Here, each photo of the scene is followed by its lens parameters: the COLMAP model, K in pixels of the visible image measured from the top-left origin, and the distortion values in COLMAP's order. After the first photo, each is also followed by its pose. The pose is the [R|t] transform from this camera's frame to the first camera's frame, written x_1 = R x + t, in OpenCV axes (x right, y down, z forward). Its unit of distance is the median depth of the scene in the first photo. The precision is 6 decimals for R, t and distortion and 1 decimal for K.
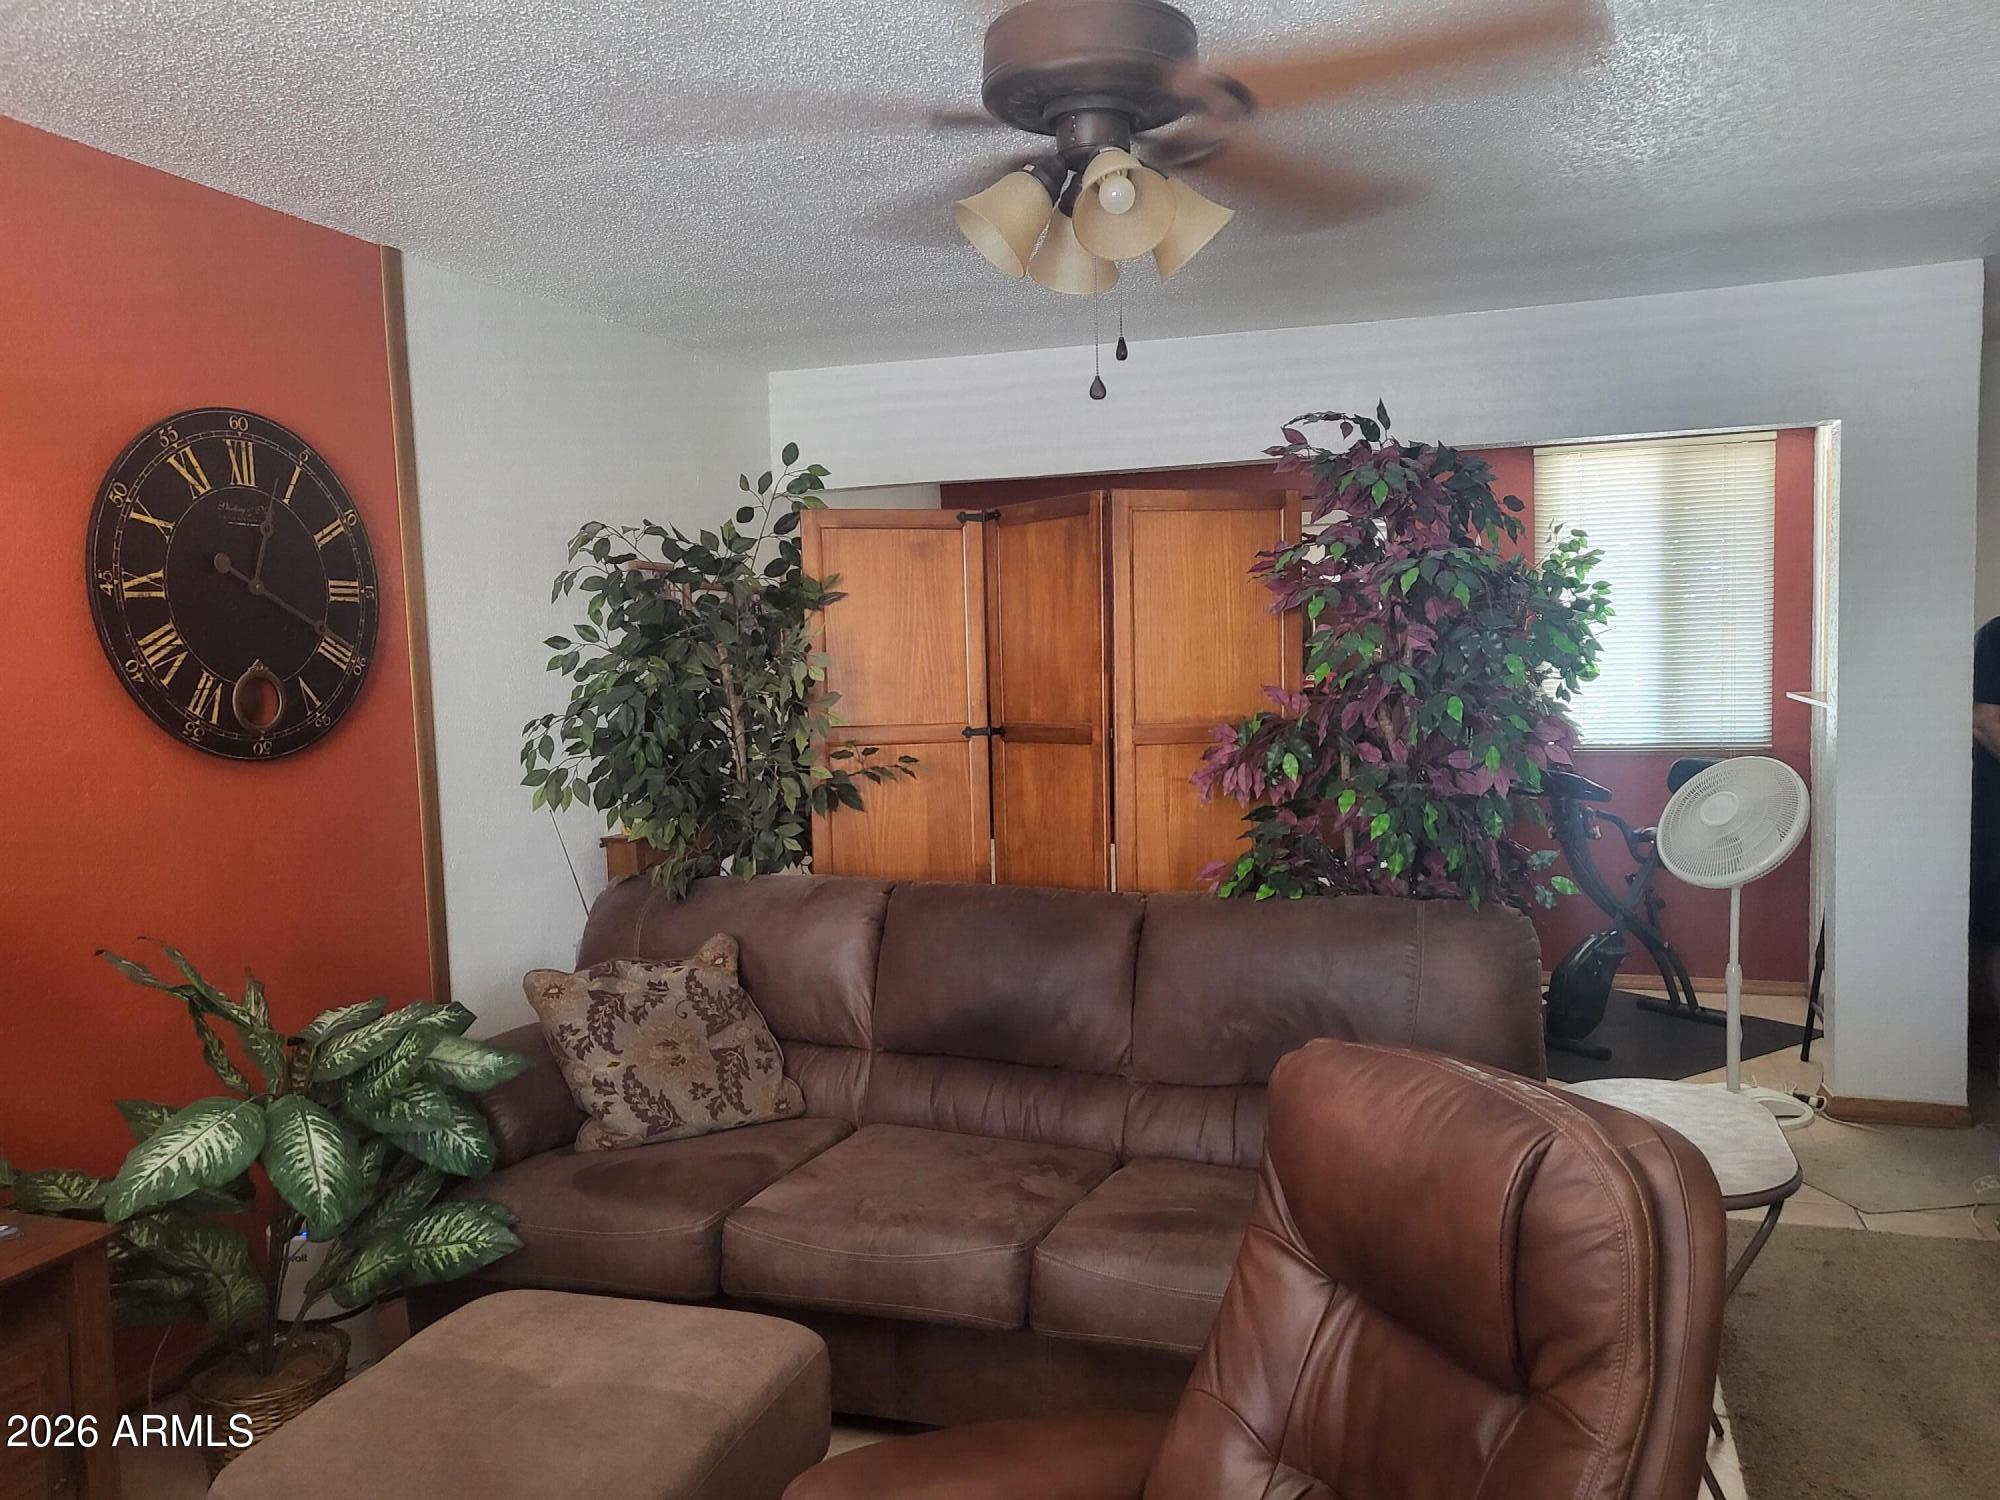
lens RADIAL K [[1518.9, 0, 1011.0], [0, 1518.9, 746.4], [0, 0, 1]] dist [-0.017268, 0.079245]
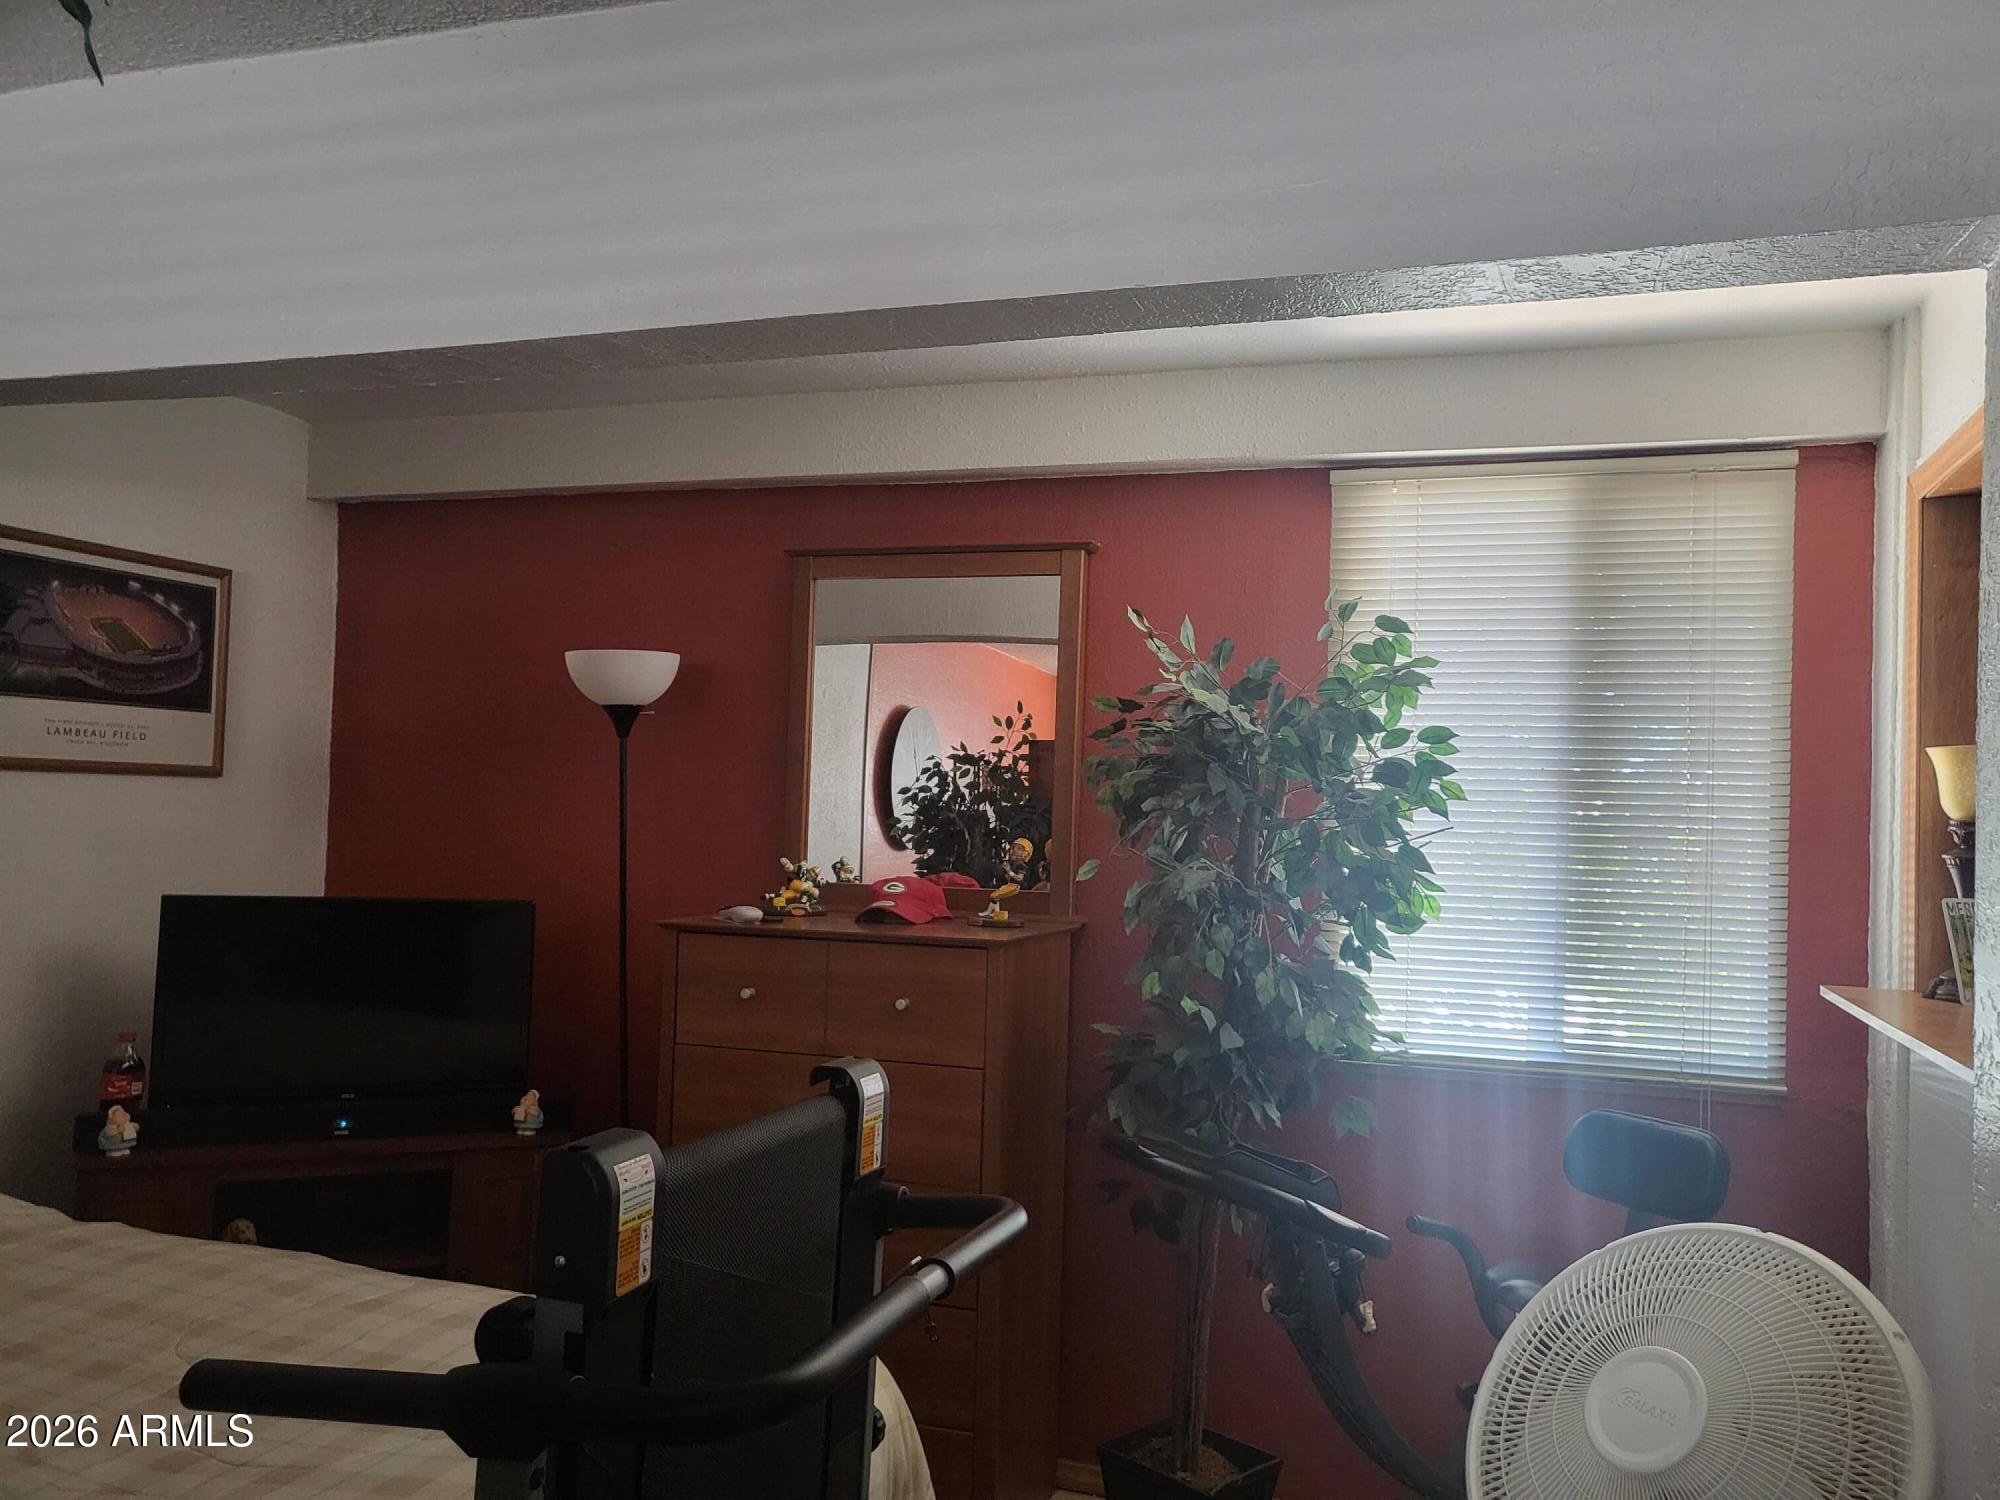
lens RADIAL K [[1518.9, 0, 1008.9], [0, 1518.9, 749.9], [0, 0, 1]] dist [-0.017268, 0.079245]
pose [[0.998030, 0.062673, 0.002805, 0.252430], [-0.062034, 0.992551, -0.104849, -0.042427], [-0.009355, 0.104469, 0.994484, 0.522357]]
